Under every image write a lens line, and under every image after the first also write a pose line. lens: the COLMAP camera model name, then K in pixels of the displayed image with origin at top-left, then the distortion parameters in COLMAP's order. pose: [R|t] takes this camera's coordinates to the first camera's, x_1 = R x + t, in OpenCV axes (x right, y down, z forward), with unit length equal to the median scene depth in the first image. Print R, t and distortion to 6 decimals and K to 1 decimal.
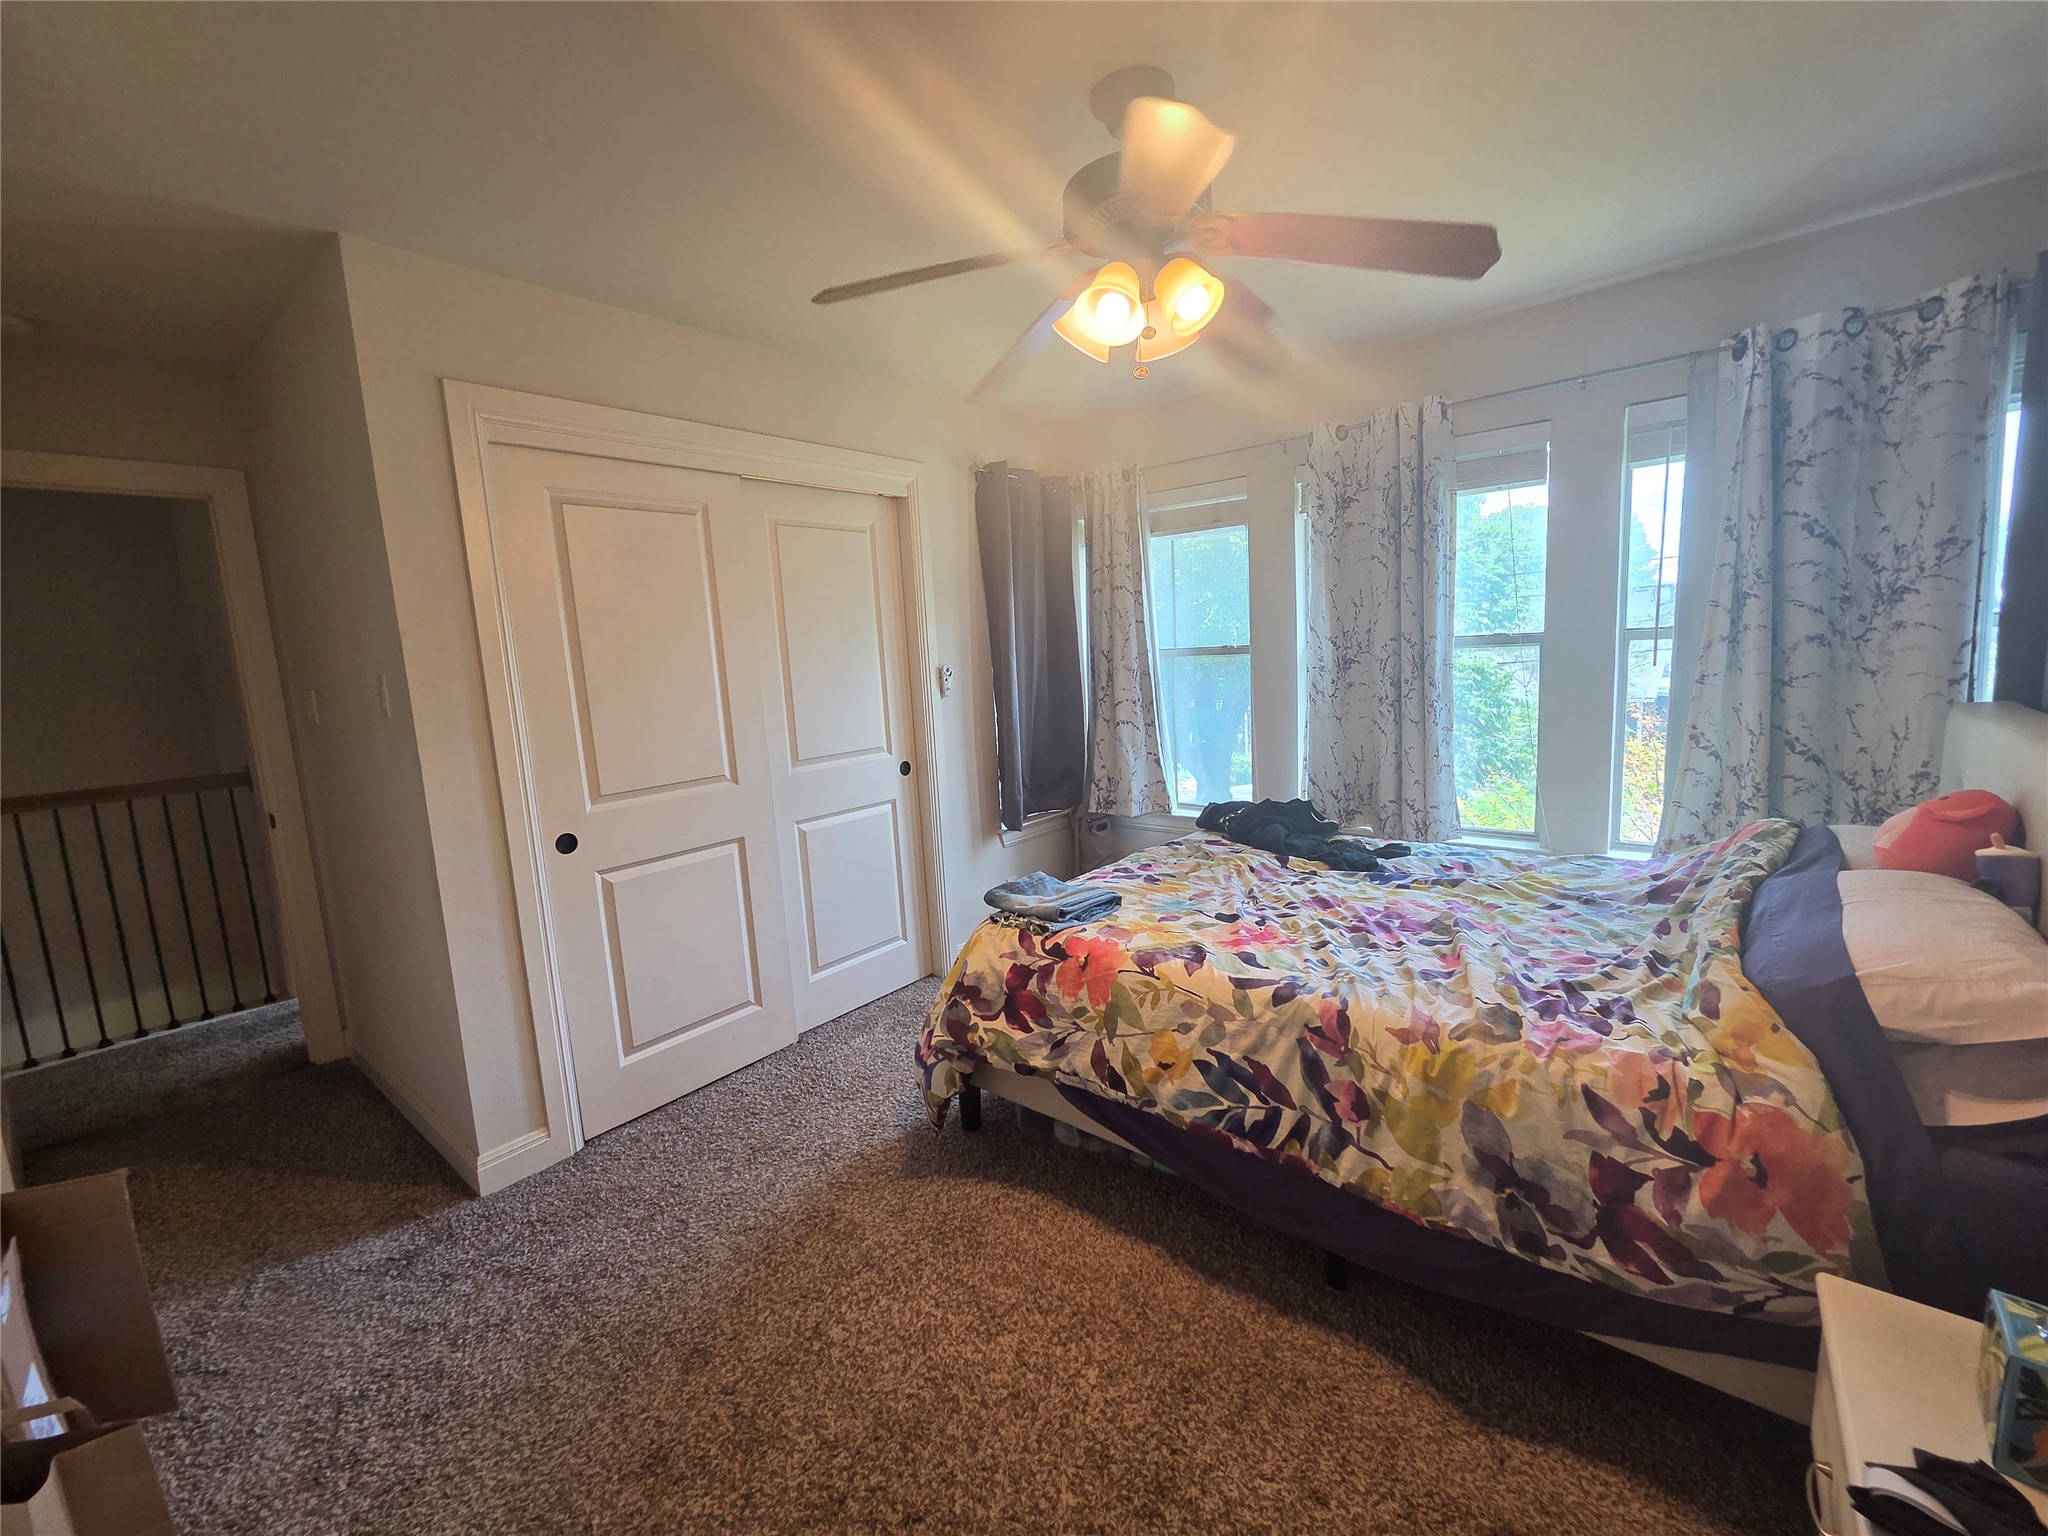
lens RADIAL K [[851.9, 0, 1013.9], [0, 851.9, 762.0], [0, 0, 1]] dist [-0.003632, 0.000215]
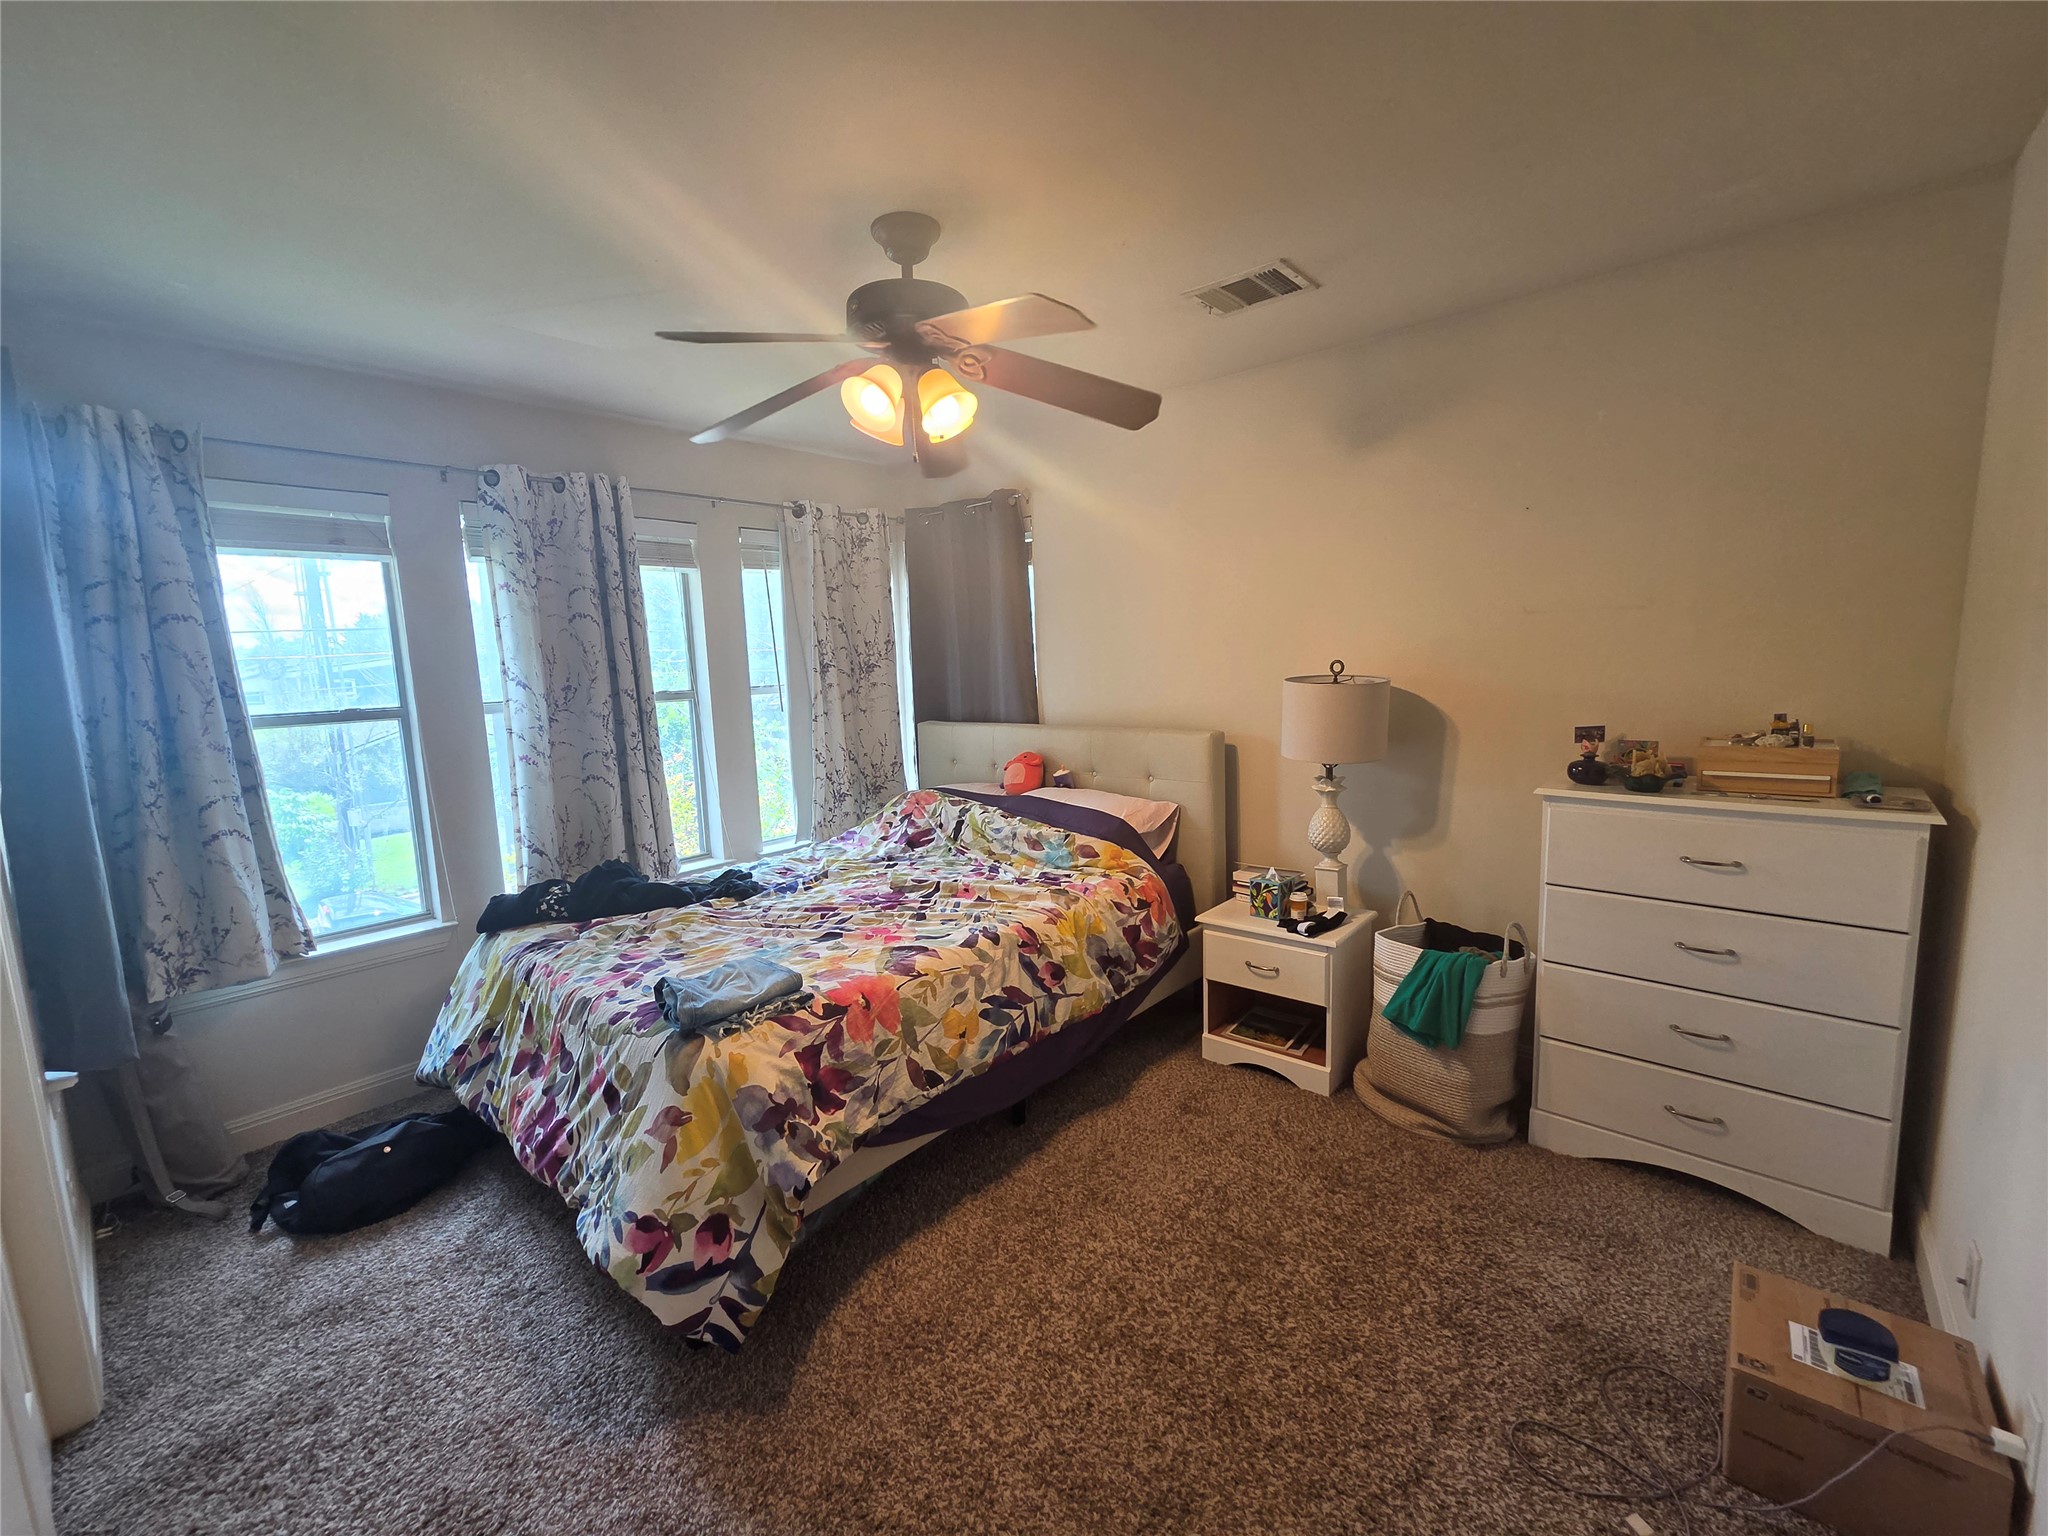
lens RADIAL K [[851.9, 0, 1013.9], [0, 851.9, 762.0], [0, 0, 1]] dist [-0.003632, 0.000215]
pose [[0.011802, -0.072015, 0.997334, -0.916240], [0.168335, 0.983311, 0.069011, -0.083032], [-0.985659, 0.167072, 0.023728, 0.779303]]
